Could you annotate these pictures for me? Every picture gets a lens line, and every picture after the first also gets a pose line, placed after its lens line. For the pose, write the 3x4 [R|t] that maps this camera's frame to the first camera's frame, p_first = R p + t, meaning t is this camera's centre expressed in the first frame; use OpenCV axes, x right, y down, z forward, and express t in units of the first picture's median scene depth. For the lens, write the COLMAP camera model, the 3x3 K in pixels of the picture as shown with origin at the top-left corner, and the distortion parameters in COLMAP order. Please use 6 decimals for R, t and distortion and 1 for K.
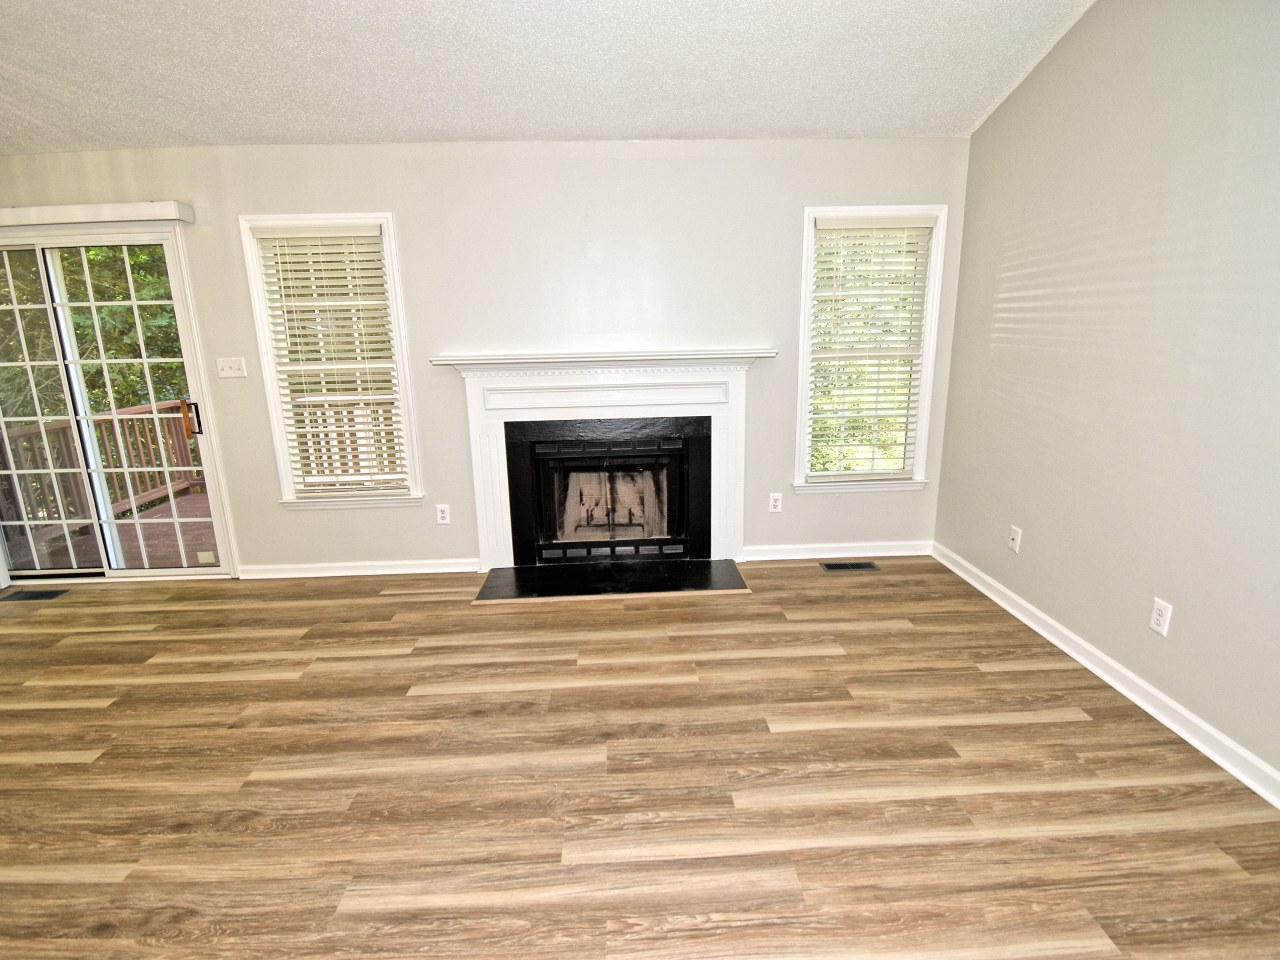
lens RADIAL K [[636.6, 0, 646.1], [0, 636.6, 475.7], [0, 0, 1]] dist [0.021547, -0.026425]
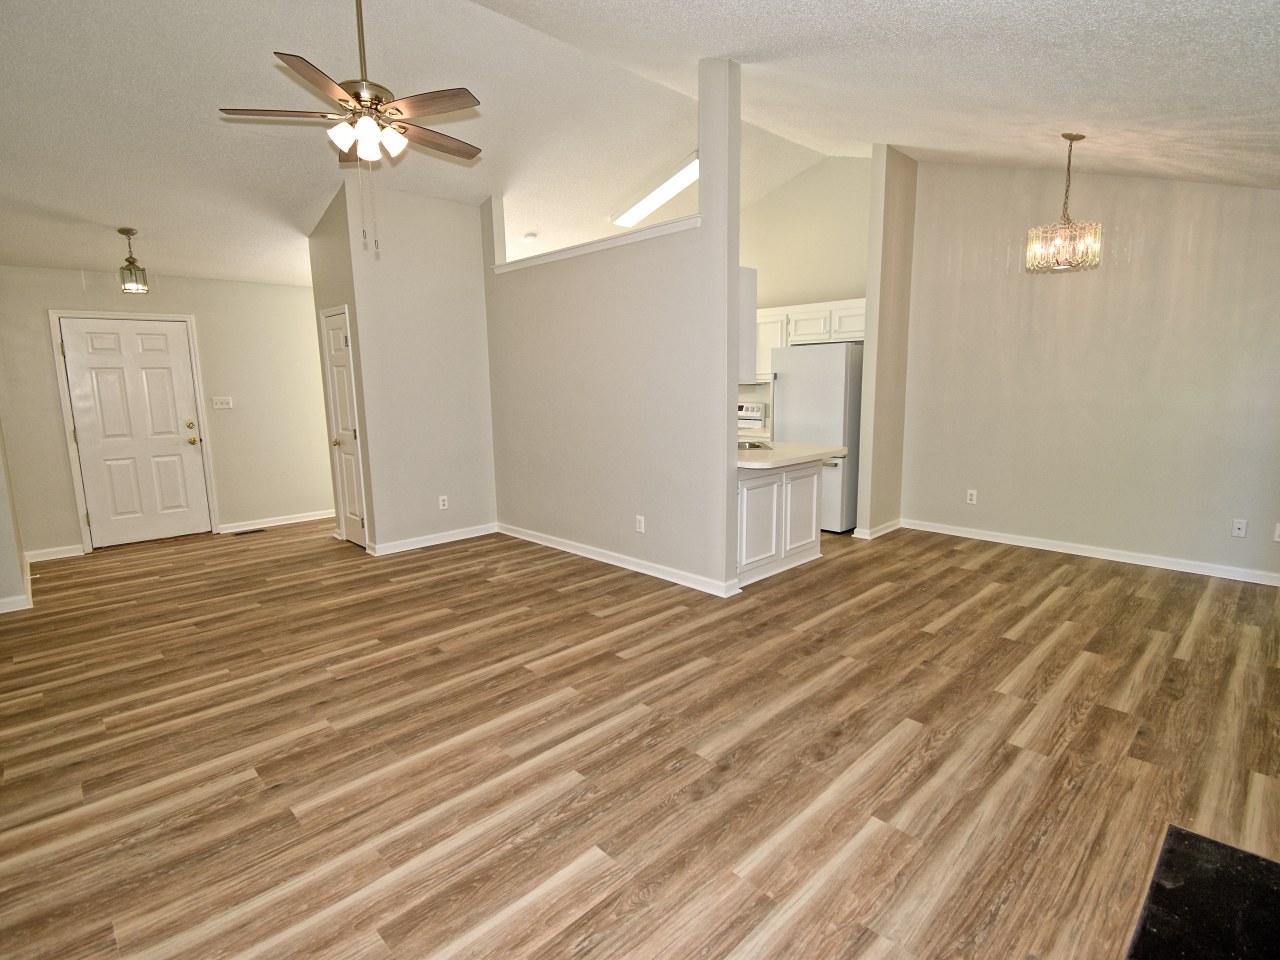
lens RADIAL K [[636.6, 0, 646.1], [0, 636.6, 475.7], [0, 0, 1]] dist [0.021547, -0.026425]
pose [[-0.746055, 0.130262, -0.653019, 0.693718], [-0.120099, 0.938274, 0.324373, -0.381034], [0.654965, 0.320427, -0.684359, 1.594431]]
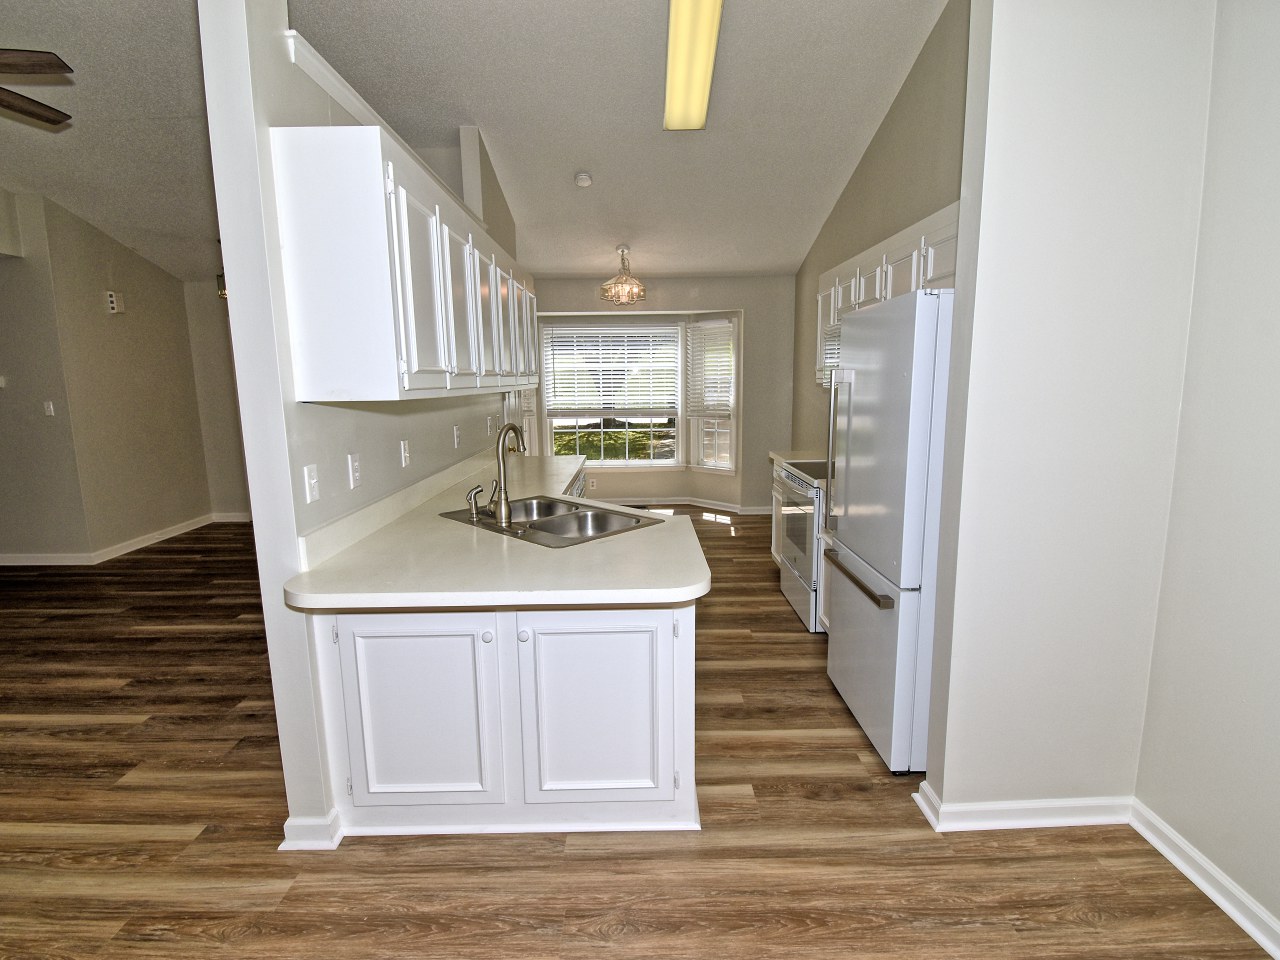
lens RADIAL K [[636.6, 0, 646.1], [0, 636.6, 475.7], [0, 0, 1]] dist [0.021547, -0.026425]
pose [[-0.998989, 0.025537, 0.037009, -1.316459], [0.037518, 0.927053, 0.373050, -0.260263], [-0.024783, 0.374061, -0.927073, 1.182700]]
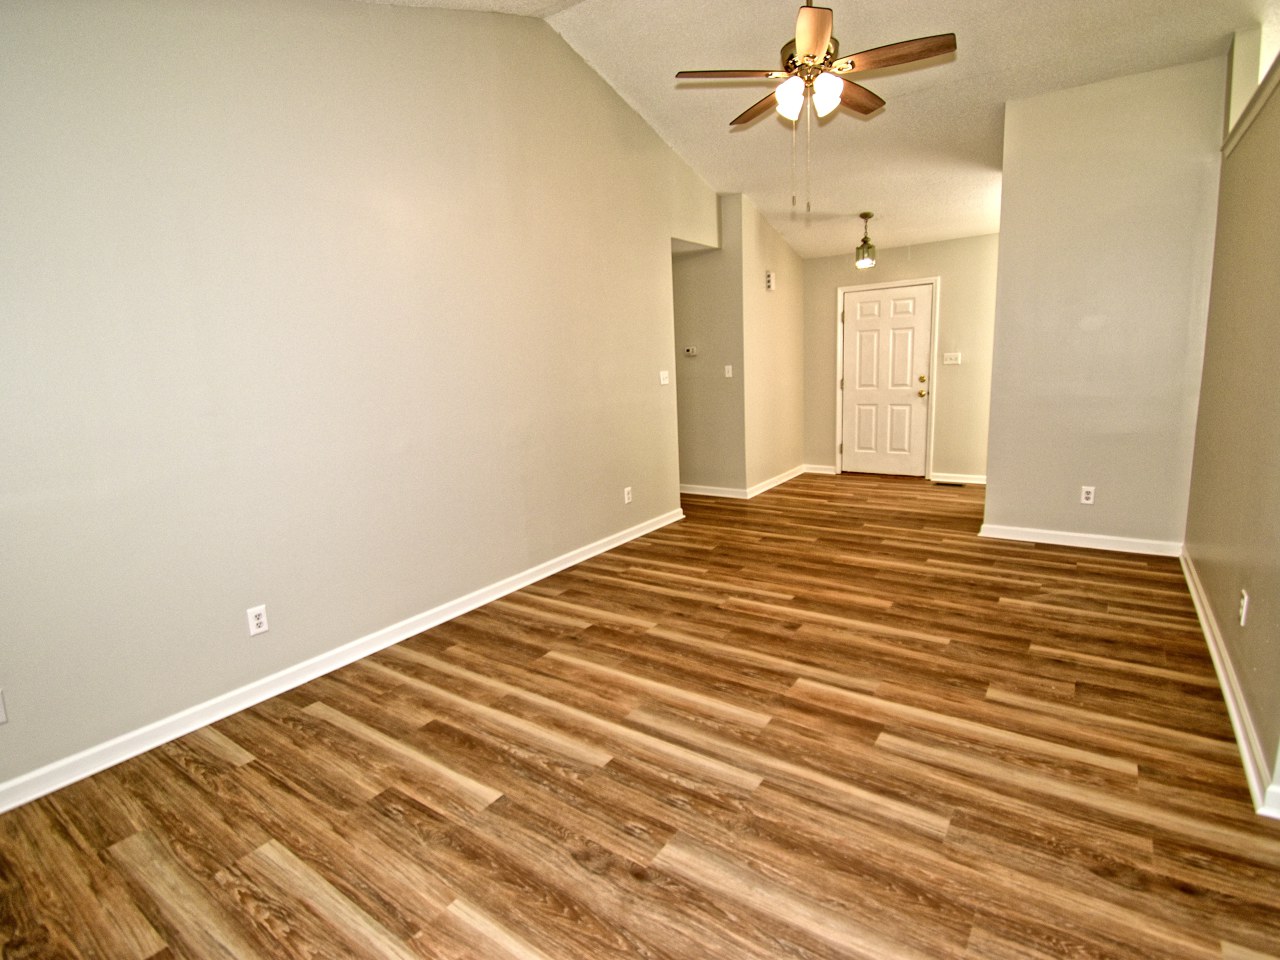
lens RADIAL K [[636.6, 0, 646.1], [0, 636.6, 475.7], [0, 0, 1]] dist [0.021547, -0.026425]
pose [[-0.788001, -0.053748, 0.613323, -0.562994], [0.200754, 0.919305, 0.338491, -0.327985], [-0.582024, 0.389858, -0.713623, 1.477021]]
